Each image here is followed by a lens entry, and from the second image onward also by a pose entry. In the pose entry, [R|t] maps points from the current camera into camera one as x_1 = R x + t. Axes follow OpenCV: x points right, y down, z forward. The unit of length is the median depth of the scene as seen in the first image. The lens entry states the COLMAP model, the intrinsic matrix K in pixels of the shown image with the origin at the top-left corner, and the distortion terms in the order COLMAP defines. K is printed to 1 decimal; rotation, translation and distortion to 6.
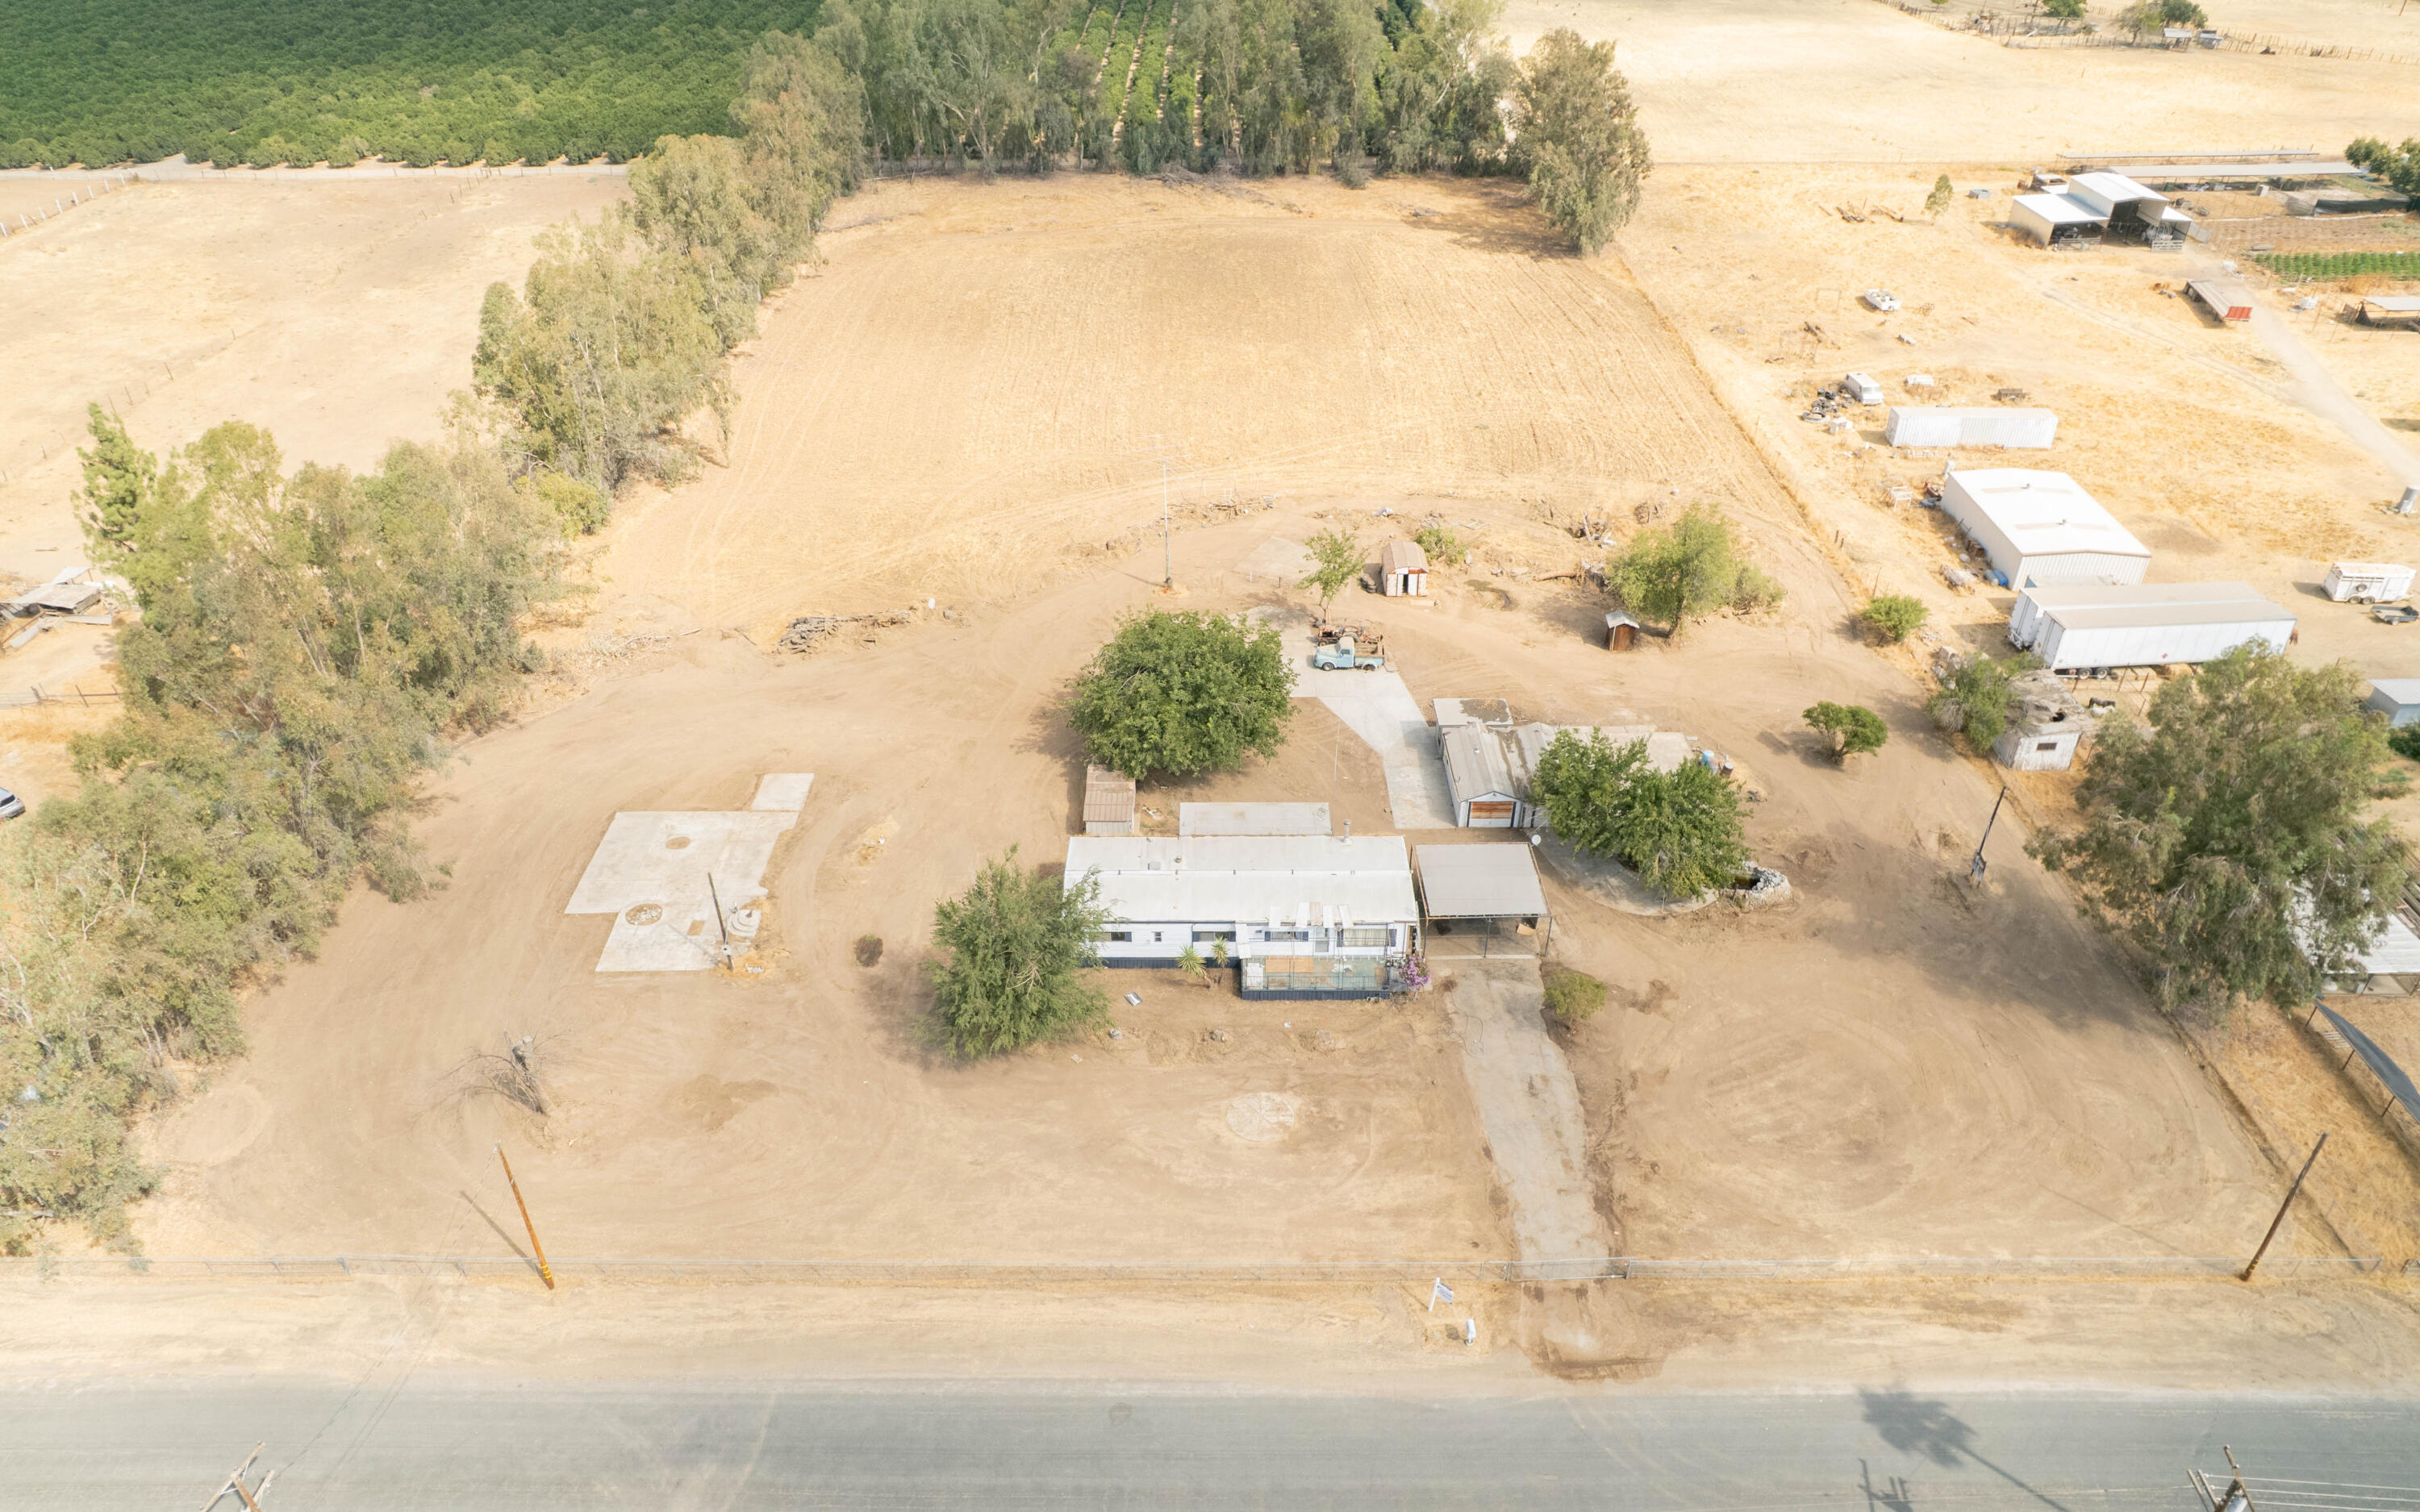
lens RADIAL K [[1587.6, 0, 1193.4], [0, 1587.6, 821.6], [0, 0, 1]] dist [-0.058343, 0.048151]
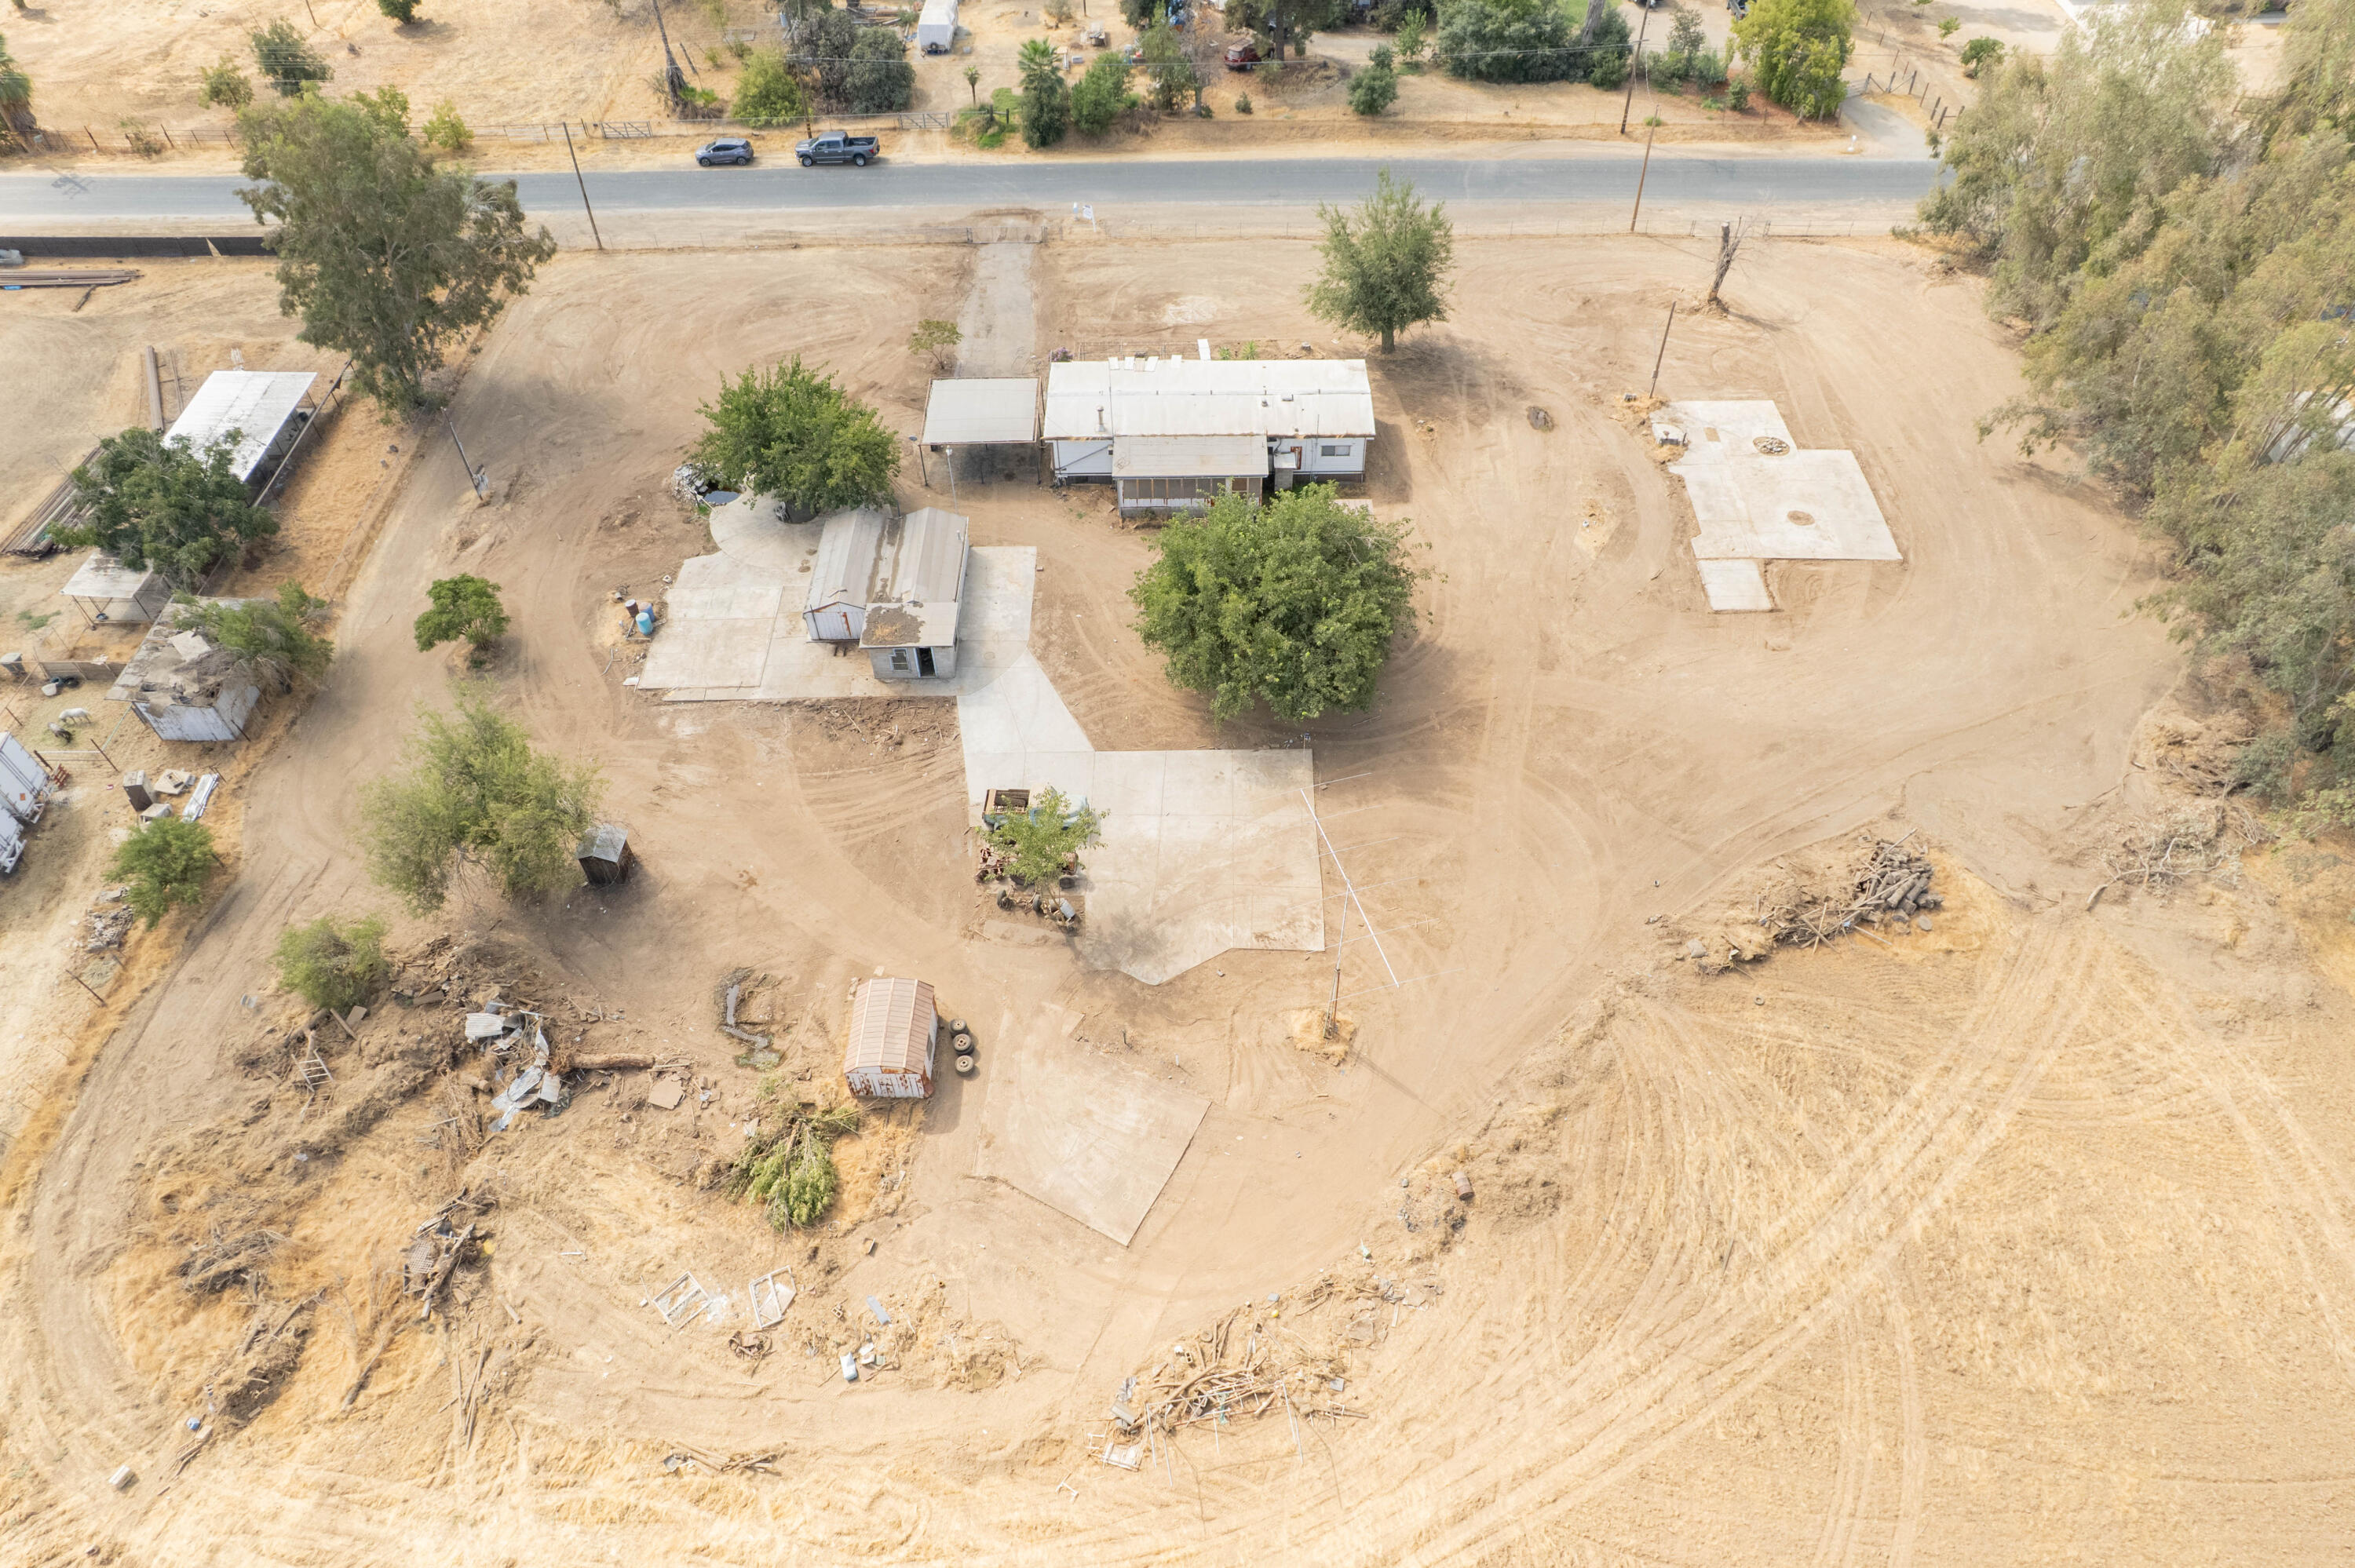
lens RADIAL K [[1507.7, 0, 1181.2], [0, 1507.7, 830.8], [0, 0, 1]] dist [-0.080015, 0.075740]
pose [[-0.999708, 0.019973, 0.013583, 0.039121], [0.015110, 0.078406, 0.996807, -0.968686], [0.018844, 0.996721, -0.078685, 1.401180]]
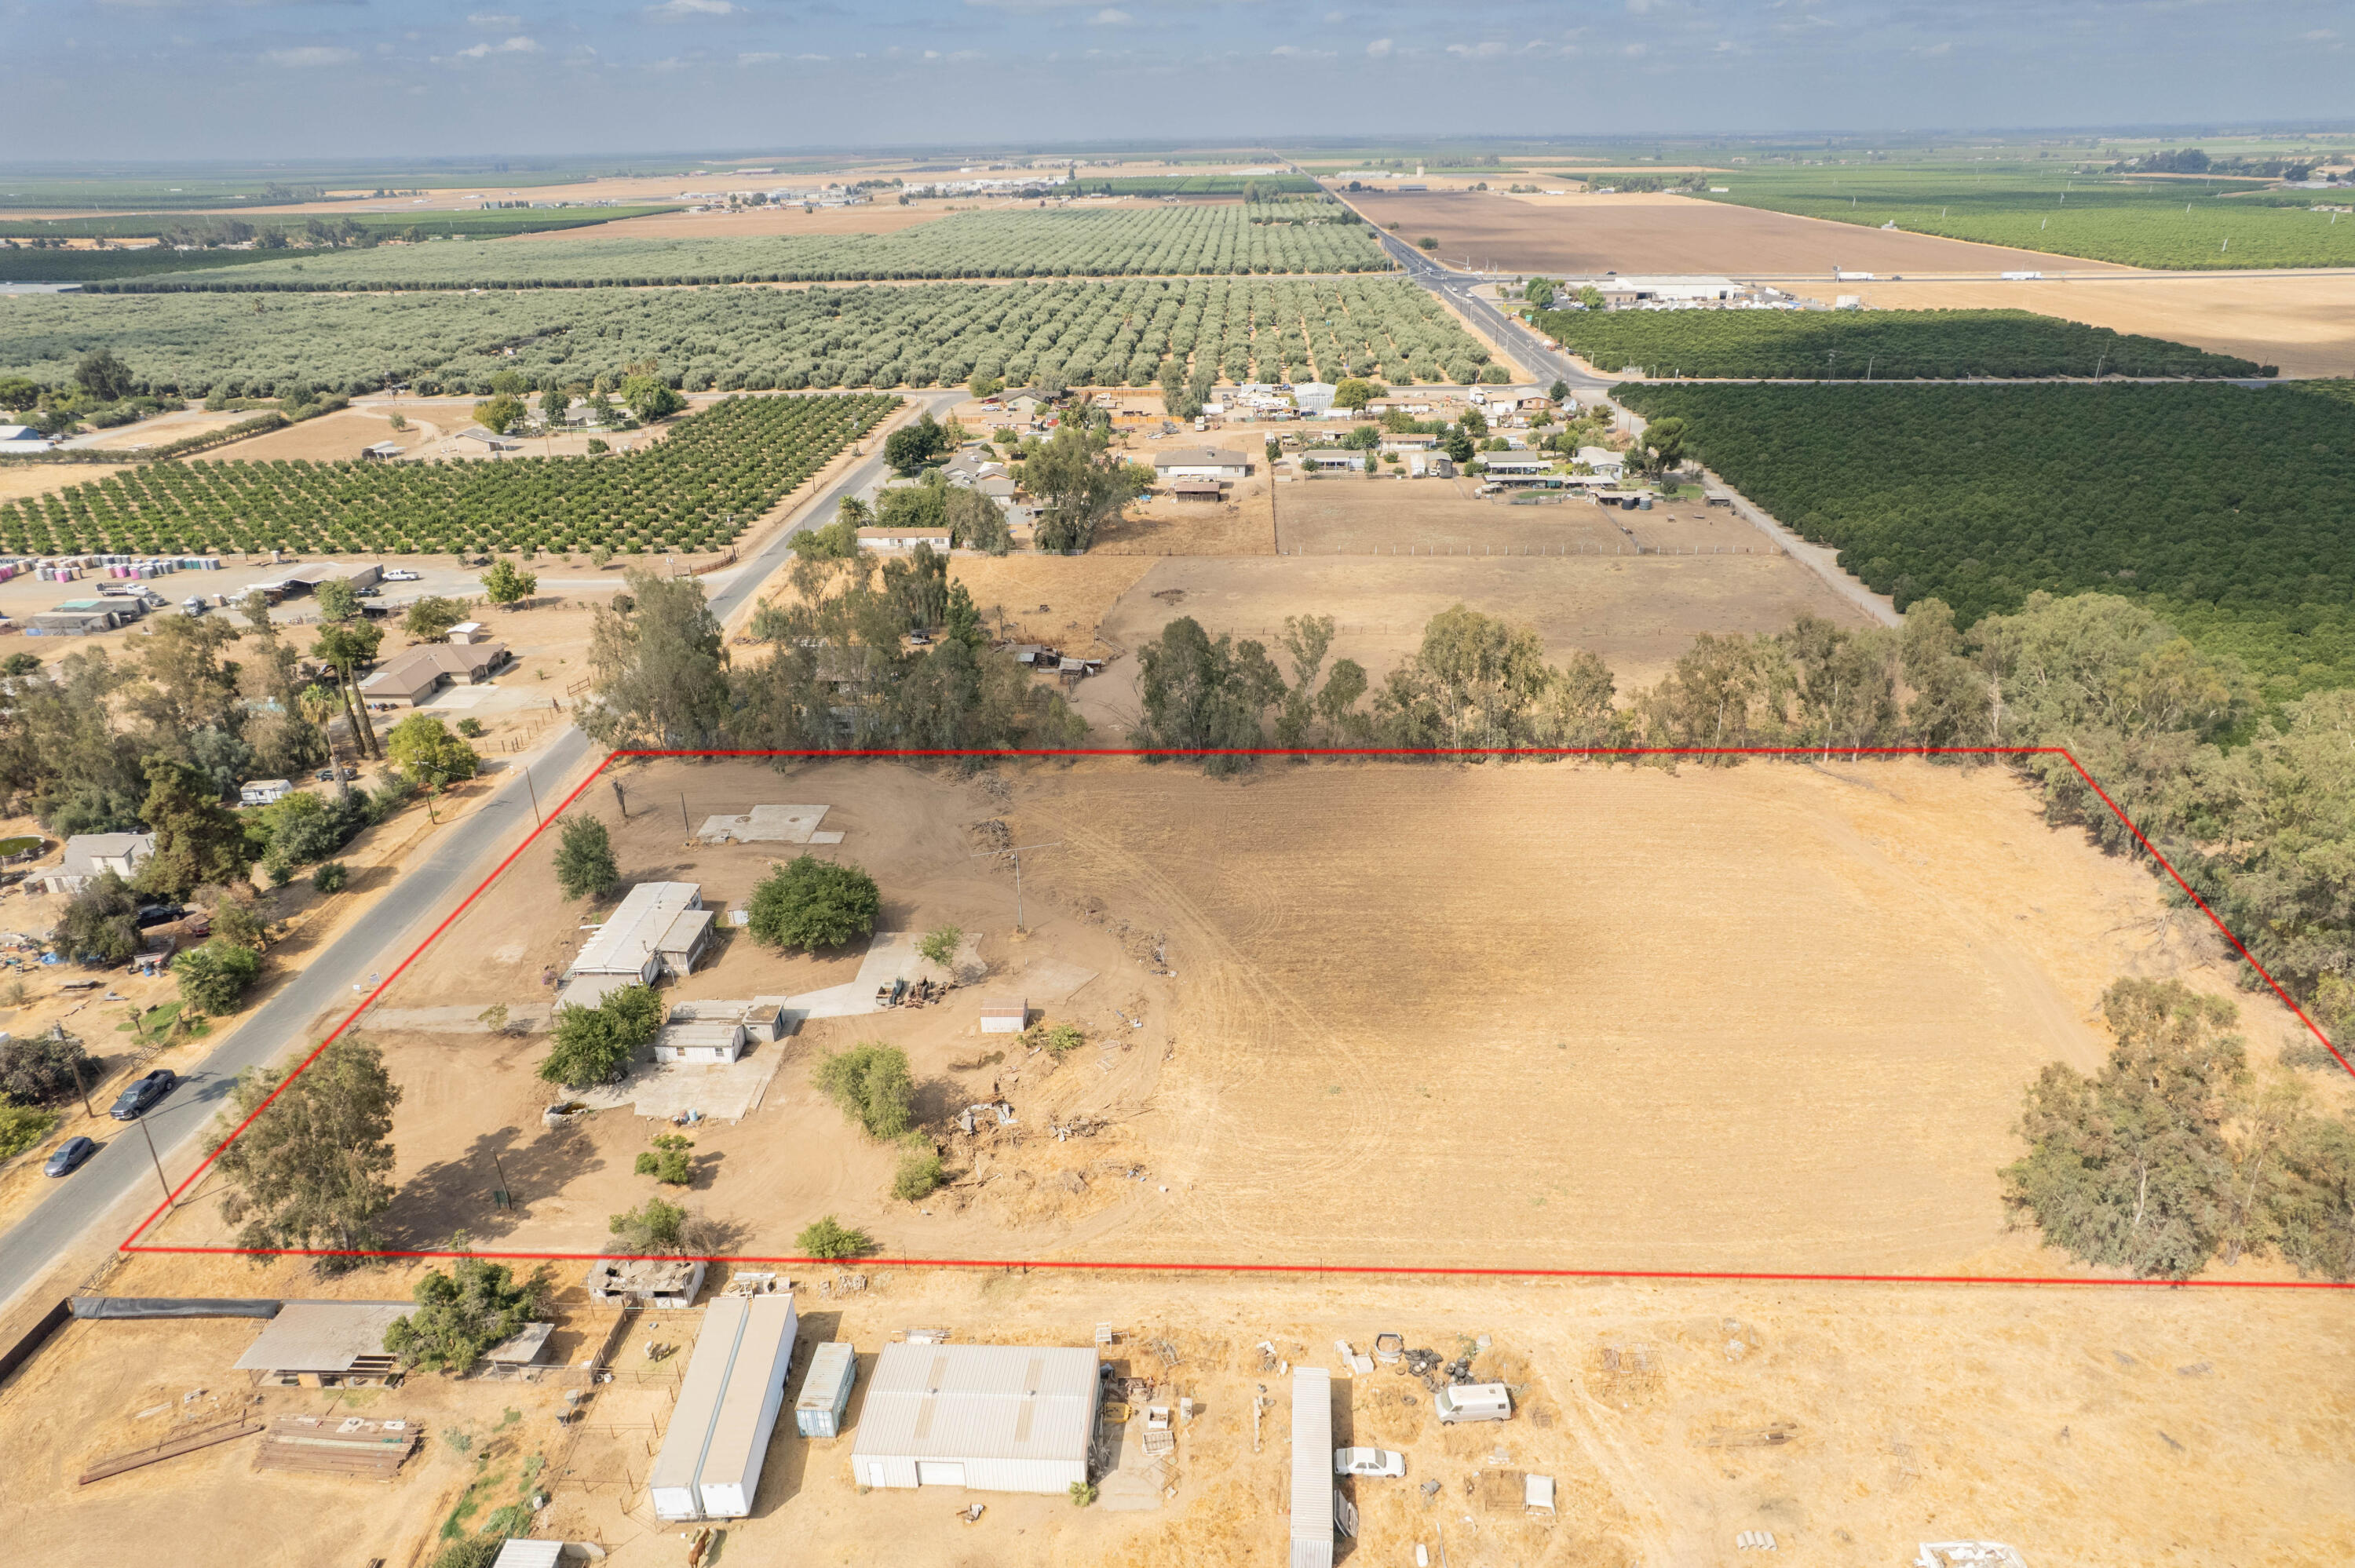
lens RADIAL K [[1498.6, 0, 1202.3], [0, 1498.6, 782.2], [0, 0, 1]] dist [-0.078696, 0.085177]
pose [[-0.017962, 0.414163, -0.910025, 1.683684], [-0.569475, 0.743873, 0.349786, -1.185818], [0.821812, 0.524520, 0.222494, 1.095845]]
